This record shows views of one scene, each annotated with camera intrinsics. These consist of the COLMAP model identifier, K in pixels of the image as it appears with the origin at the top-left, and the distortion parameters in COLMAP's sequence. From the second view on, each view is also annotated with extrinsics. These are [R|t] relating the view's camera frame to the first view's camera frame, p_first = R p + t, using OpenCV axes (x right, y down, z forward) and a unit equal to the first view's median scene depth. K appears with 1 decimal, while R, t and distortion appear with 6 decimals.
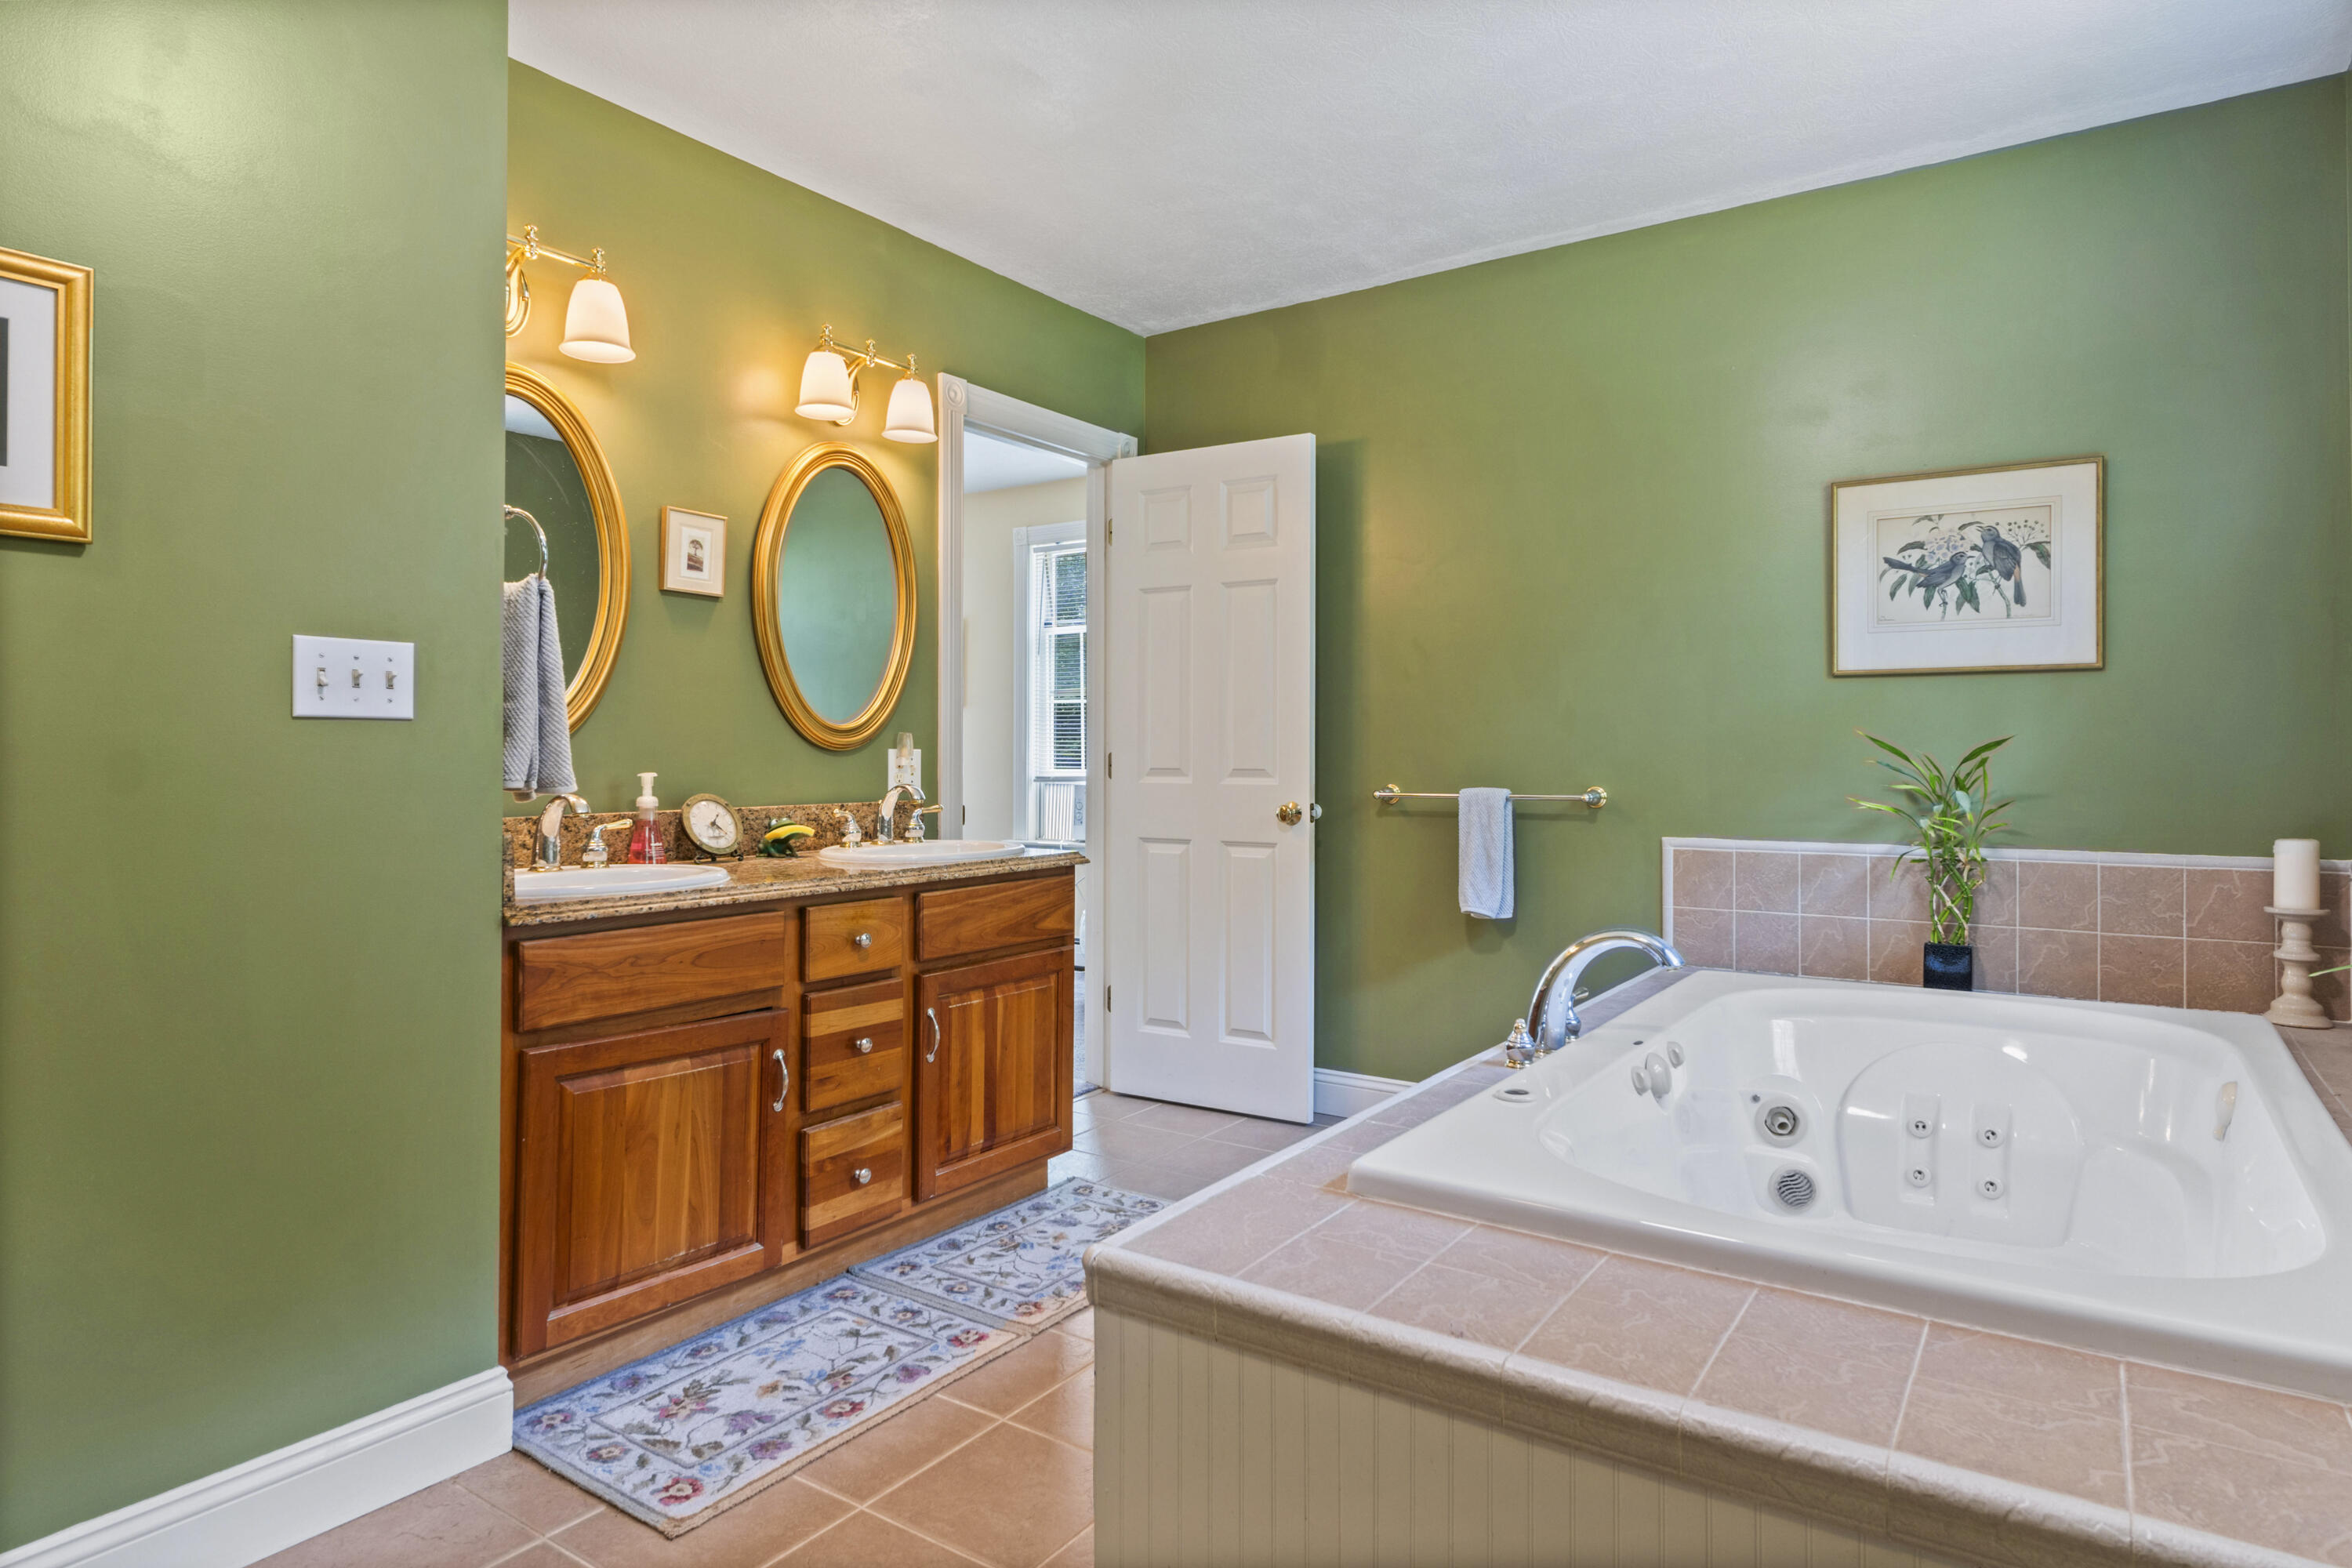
lens RADIAL K [[1330.1, 0, 1177.6], [0, 1330.1, 766.5], [0, 0, 1]] dist [-0.003631, -0.002470]
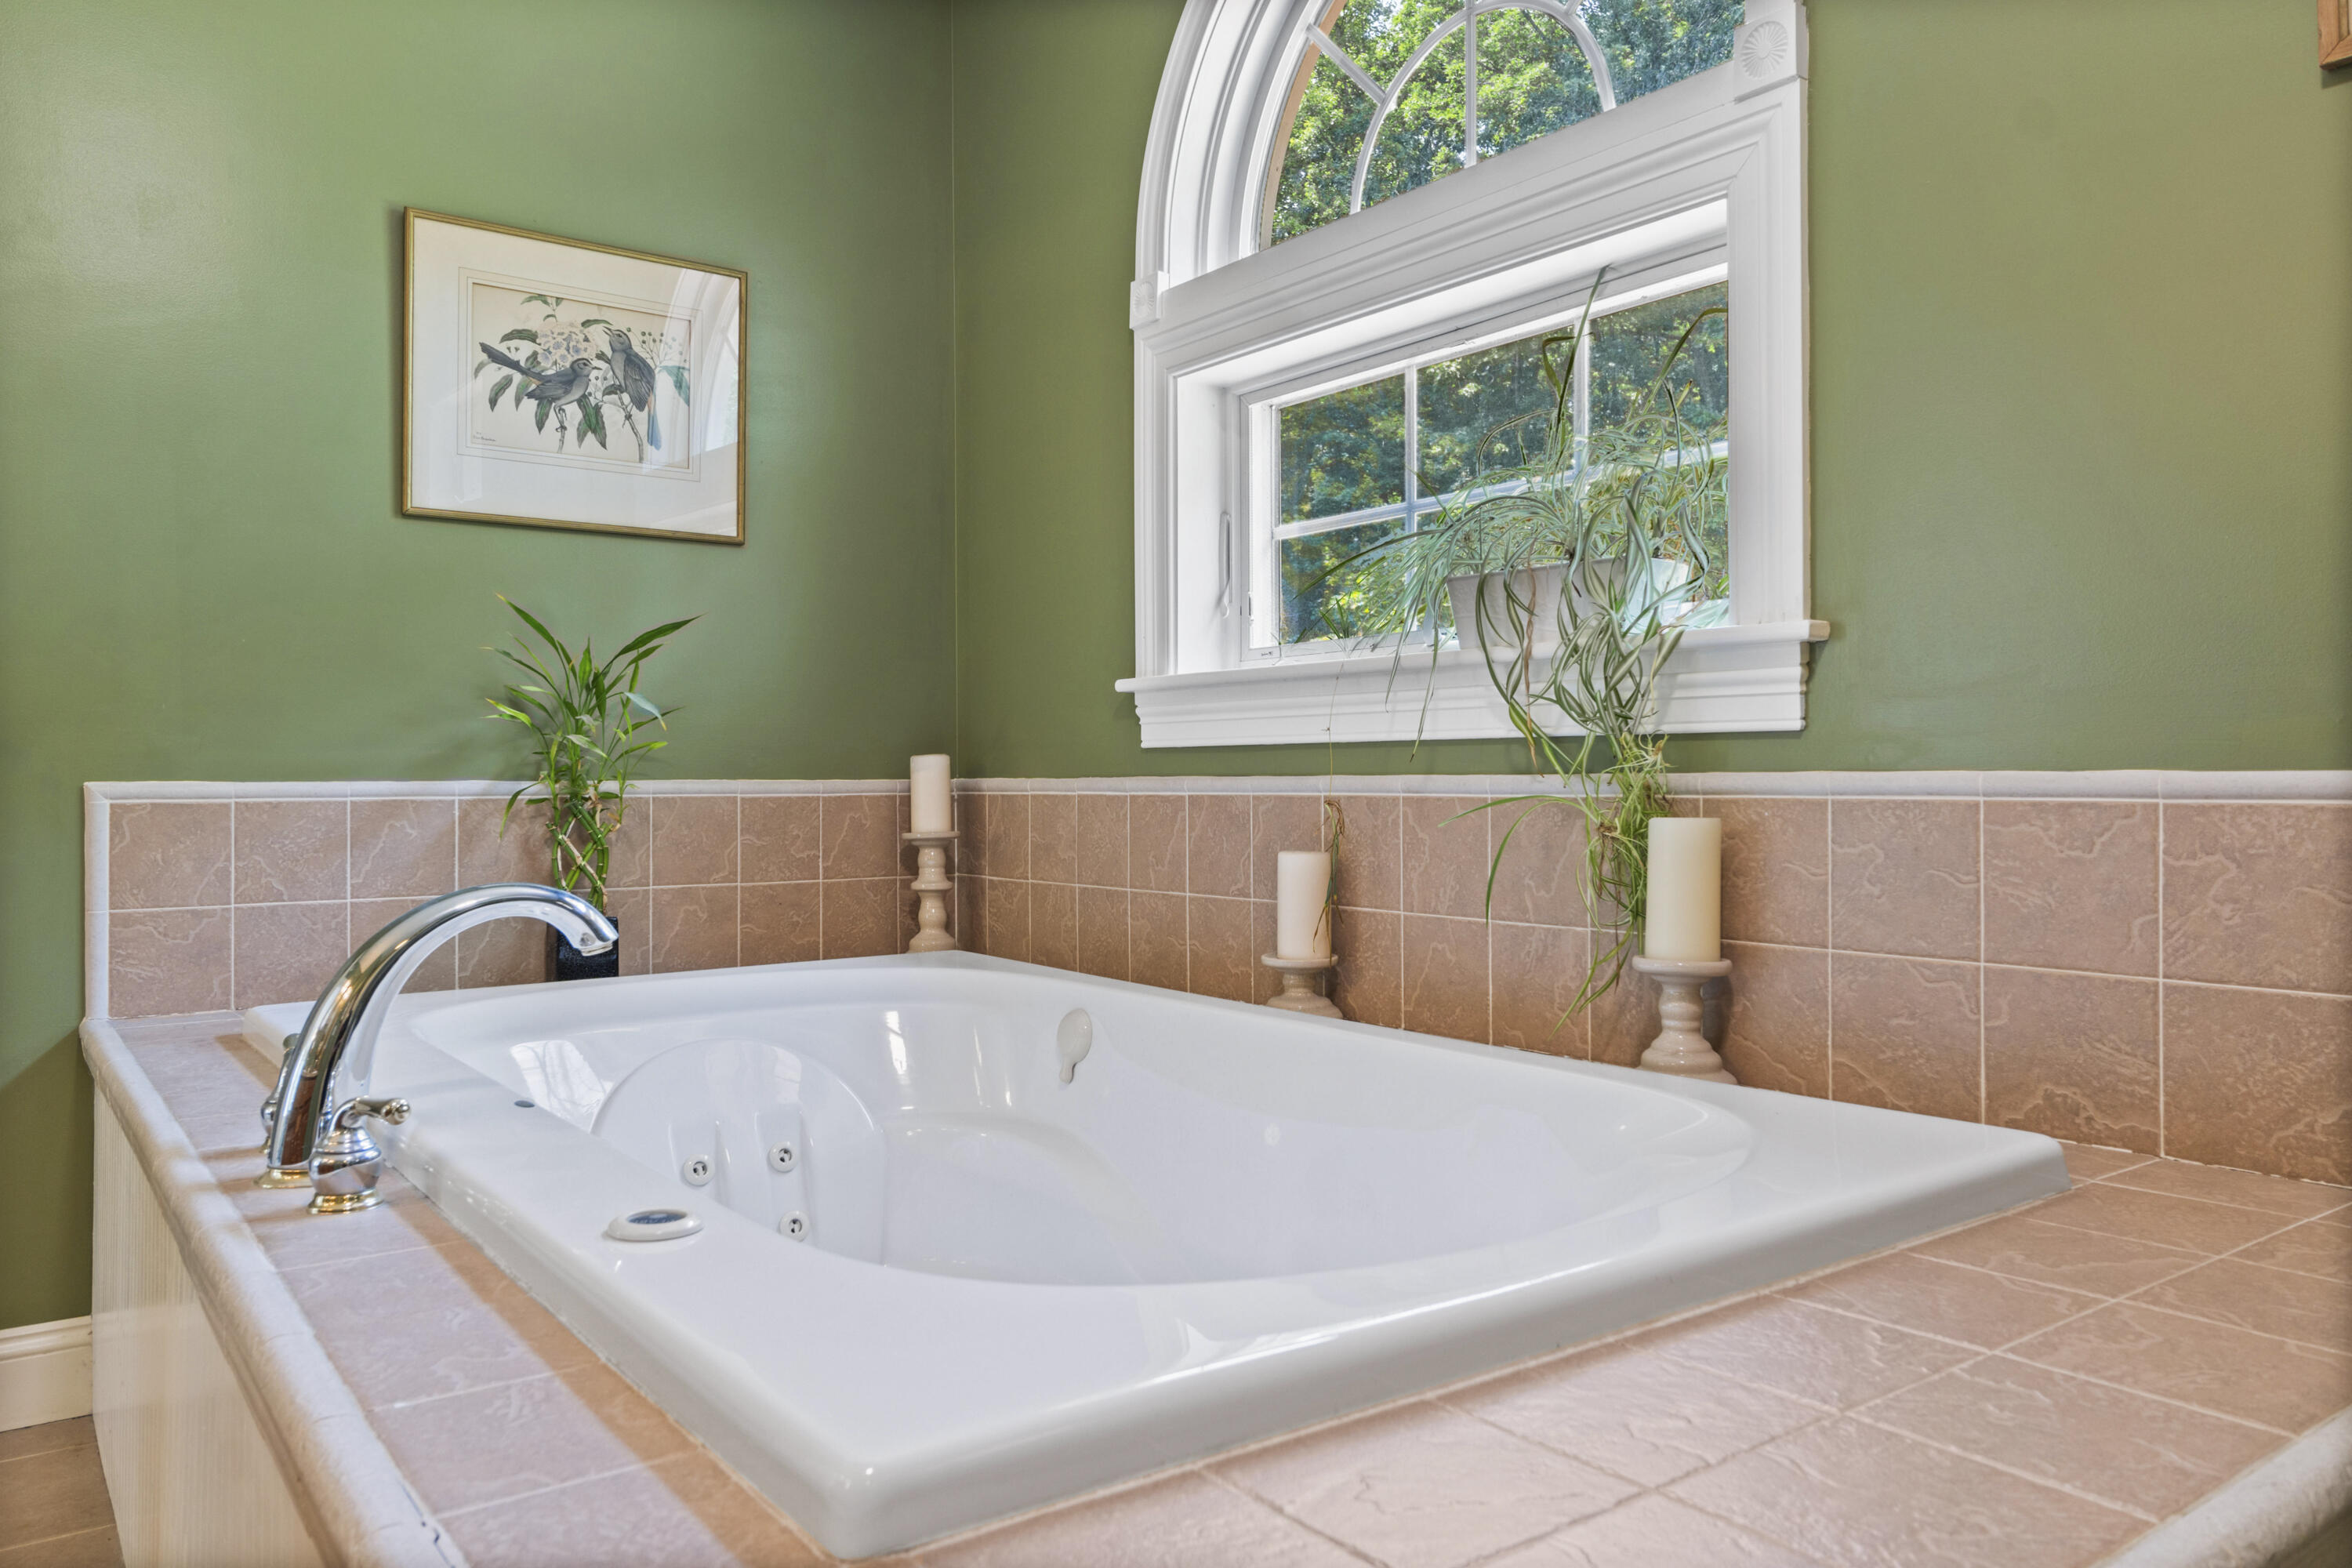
lens RADIAL K [[1675.4, 0, 1179.7], [0, 1675.4, 791.0], [0, 0, 1]] dist [0.001379, 0.001510]
pose [[0.321534, -0.012626, 0.946814, -0.149856], [0.005644, 0.999919, 0.011418, 0.058696], [-0.946881, 0.001673, 0.321580, 0.419689]]
